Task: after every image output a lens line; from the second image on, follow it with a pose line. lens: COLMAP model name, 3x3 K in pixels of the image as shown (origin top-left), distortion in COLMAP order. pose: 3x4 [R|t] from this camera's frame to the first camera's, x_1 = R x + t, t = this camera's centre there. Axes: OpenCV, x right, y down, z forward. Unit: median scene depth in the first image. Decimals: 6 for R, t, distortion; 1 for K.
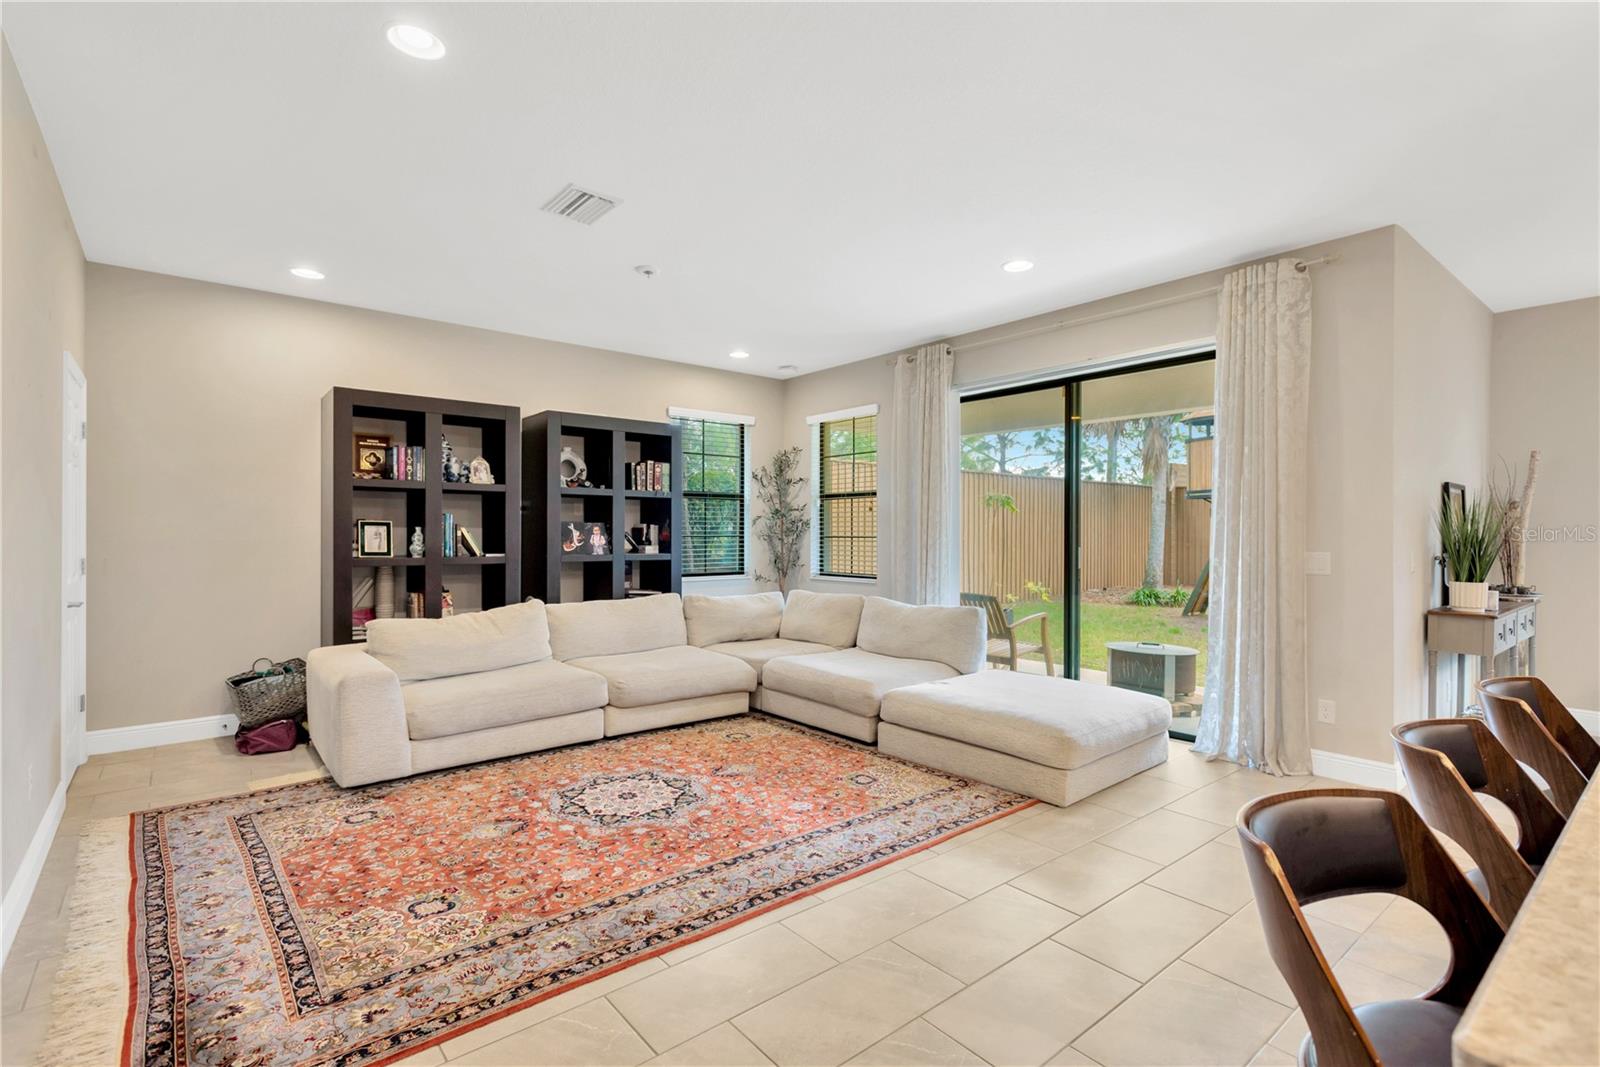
lens RADIAL K [[747.3, 0, 799.1], [0, 747.3, 535.1], [0, 0, 1]] dist [0.016468, -0.000624]
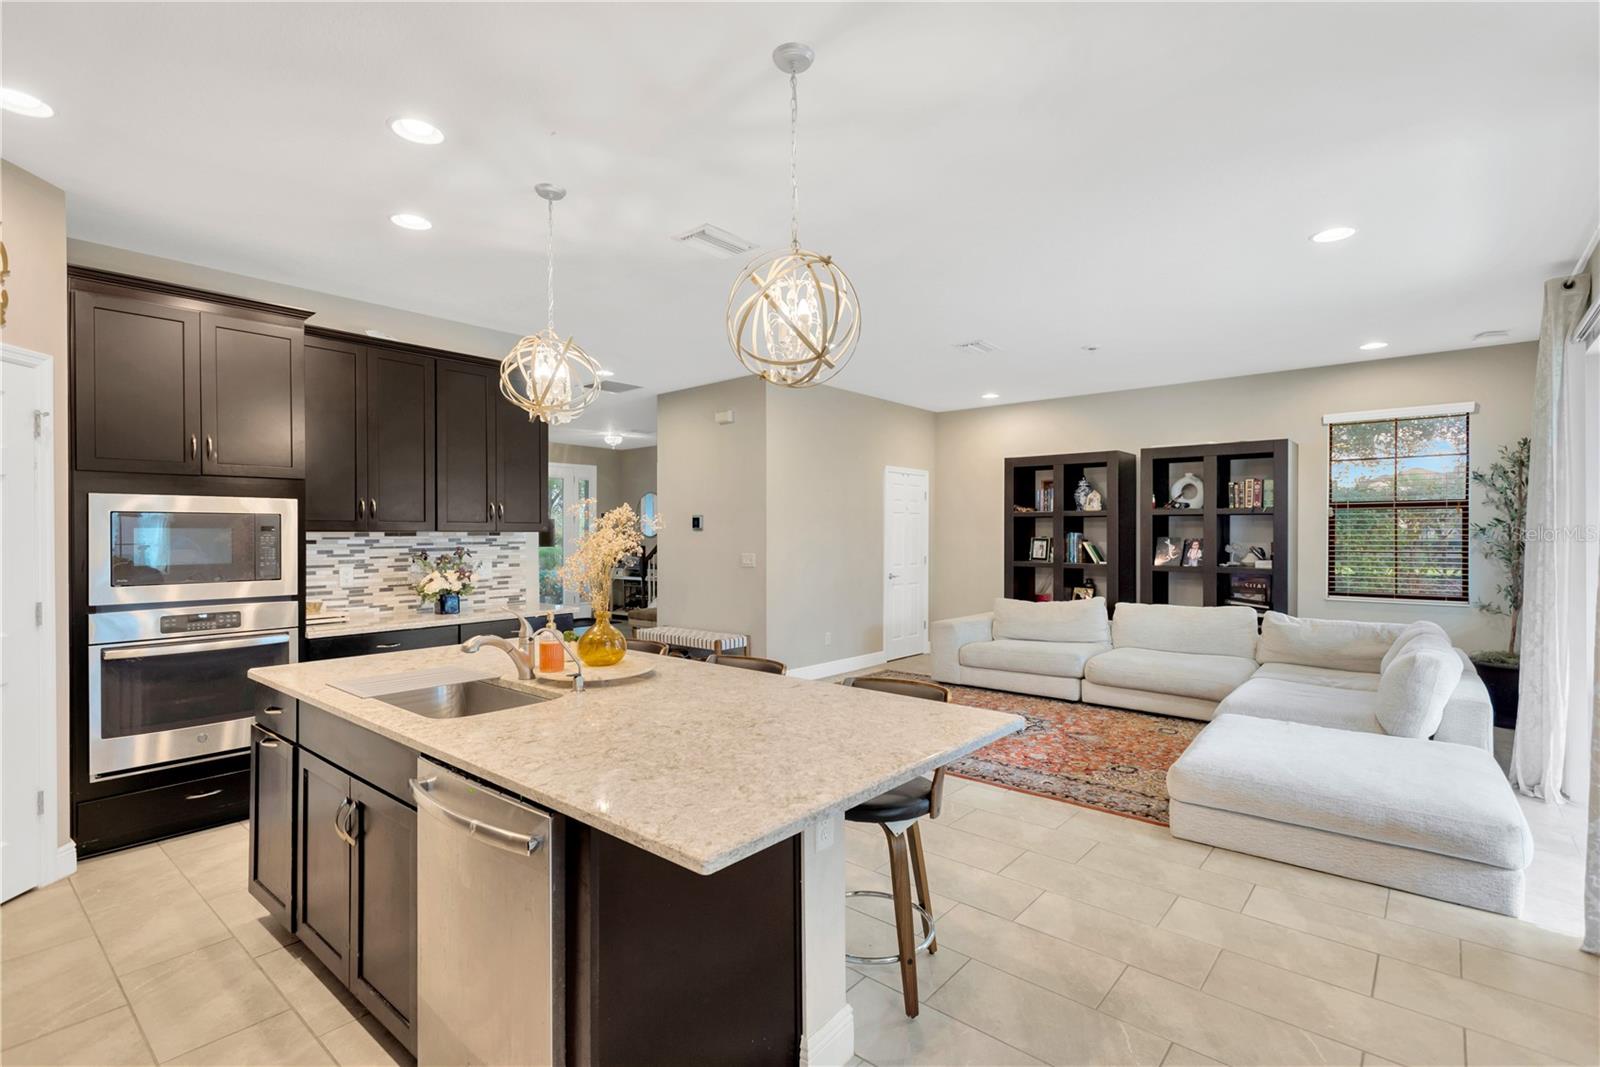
lens RADIAL K [[747.3, 0, 799.1], [0, 747.3, 535.1], [0, 0, 1]] dist [0.016468, -0.000624]
pose [[0.176097, -0.000166, -0.984373, 0.961350], [-0.005152, 0.999986, -0.001091, -0.022049], [0.984359, 0.005264, 0.176094, 0.264956]]
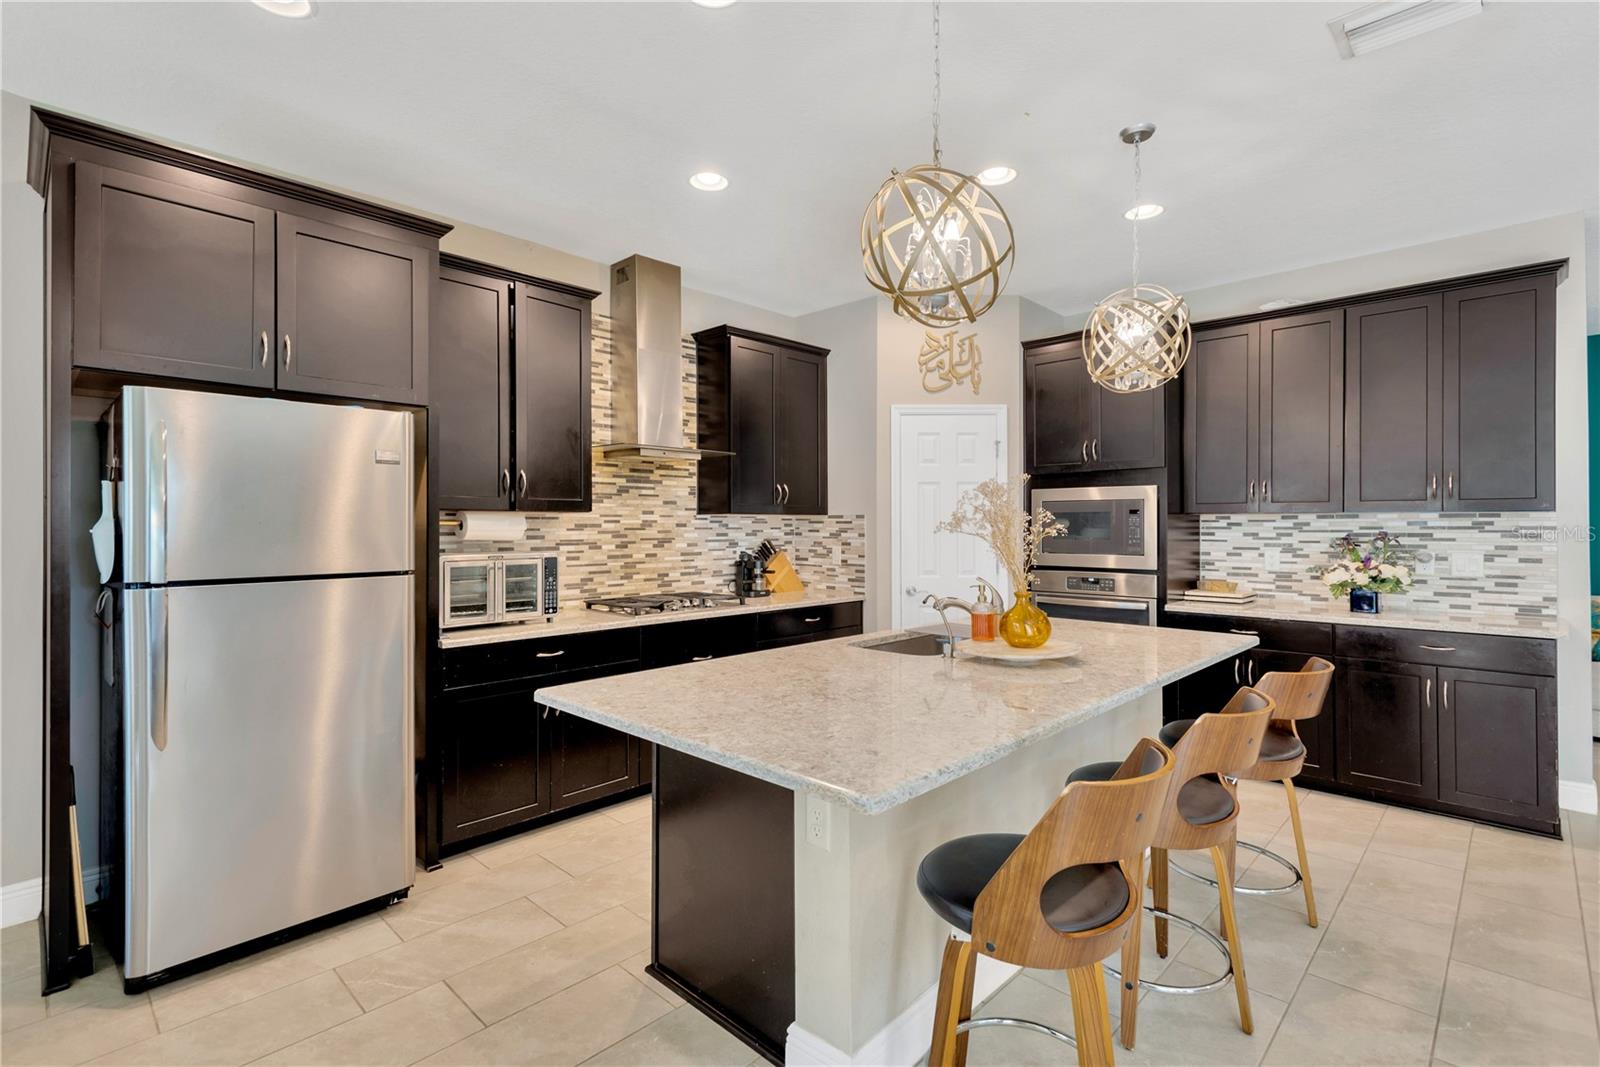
lens RADIAL K [[751.0, 0, 800.4], [0, 751.0, 521.7], [0, 0, 1]] dist [0.016667, -0.000134]
pose [[-0.993142, -0.003525, -0.116863, 0.593702], [-0.003828, 0.999990, 0.002370, -0.014649], [0.116854, 0.002801, -0.993145, 0.751561]]
